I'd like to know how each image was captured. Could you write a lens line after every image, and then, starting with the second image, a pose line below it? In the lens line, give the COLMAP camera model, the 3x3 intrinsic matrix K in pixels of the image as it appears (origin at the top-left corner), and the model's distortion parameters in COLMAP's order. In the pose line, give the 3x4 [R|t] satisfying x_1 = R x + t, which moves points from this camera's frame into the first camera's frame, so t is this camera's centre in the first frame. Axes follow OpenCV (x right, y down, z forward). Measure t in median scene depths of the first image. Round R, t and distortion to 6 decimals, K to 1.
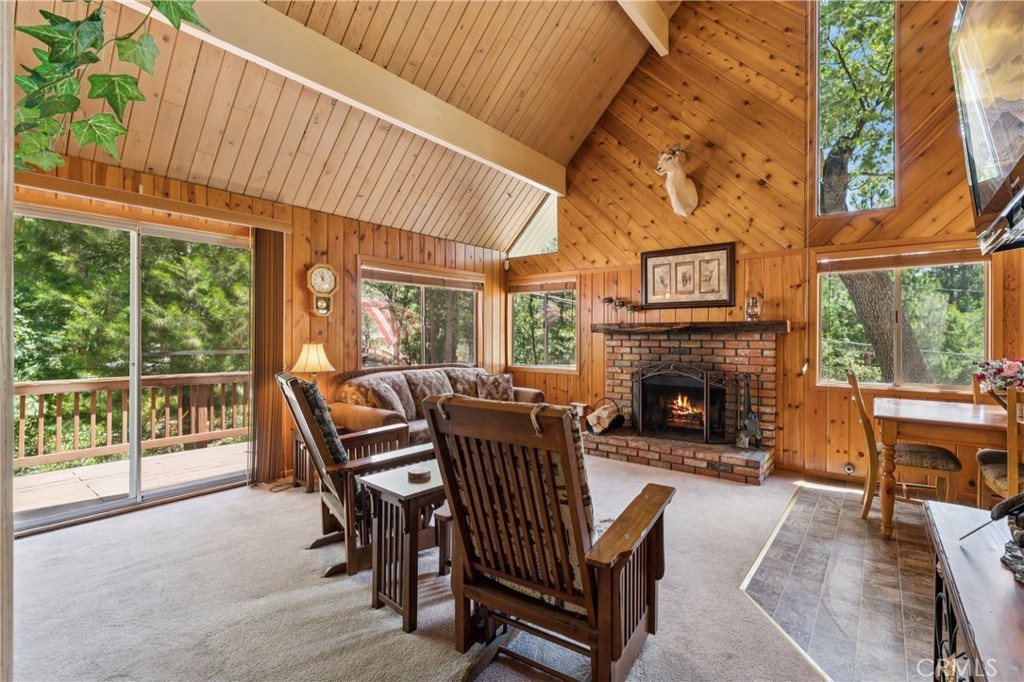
lens RADIAL K [[459.7, 0, 511.3], [0, 459.7, 338.6], [0, 0, 1]] dist [-0.002875, -0.000125]
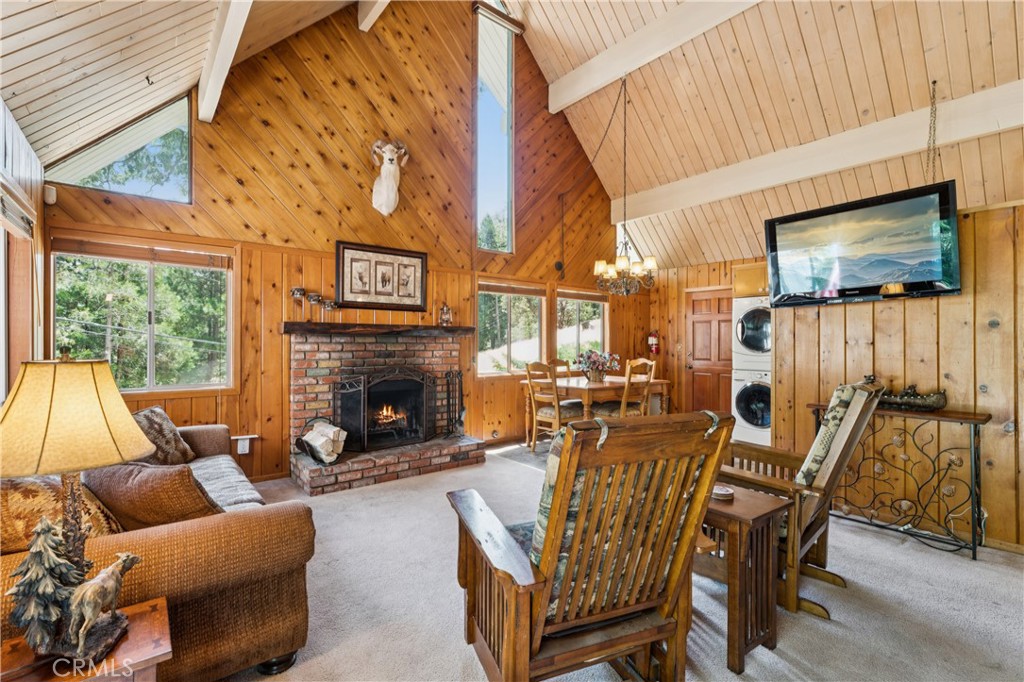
lens RADIAL K [[459.7, 0, 511.5], [0, 459.7, 341.4], [0, 0, 1]] dist [-0.002875, -0.000125]
pose [[0.217784, -0.002636, 0.975994, -0.522720], [-0.000047, 0.999996, 0.002711, -0.002567], [-0.975997, -0.000636, 0.217783, 0.546643]]
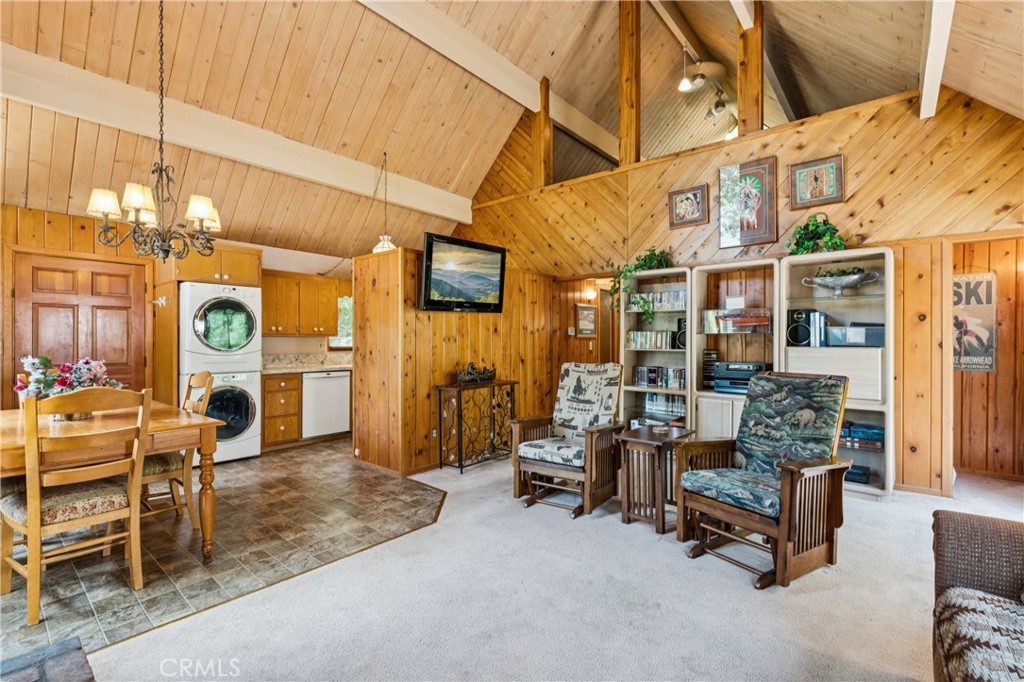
lens RADIAL K [[459.7, 0, 512.6], [0, 459.7, 340.1], [0, 0, 1]] dist [-0.002875, -0.000125]
pose [[-0.999478, -0.007261, 0.031482, 0.110469], [-0.007299, 0.999973, -0.001096, 0.000438], [-0.031473, -0.001326, -0.999504, 1.144837]]
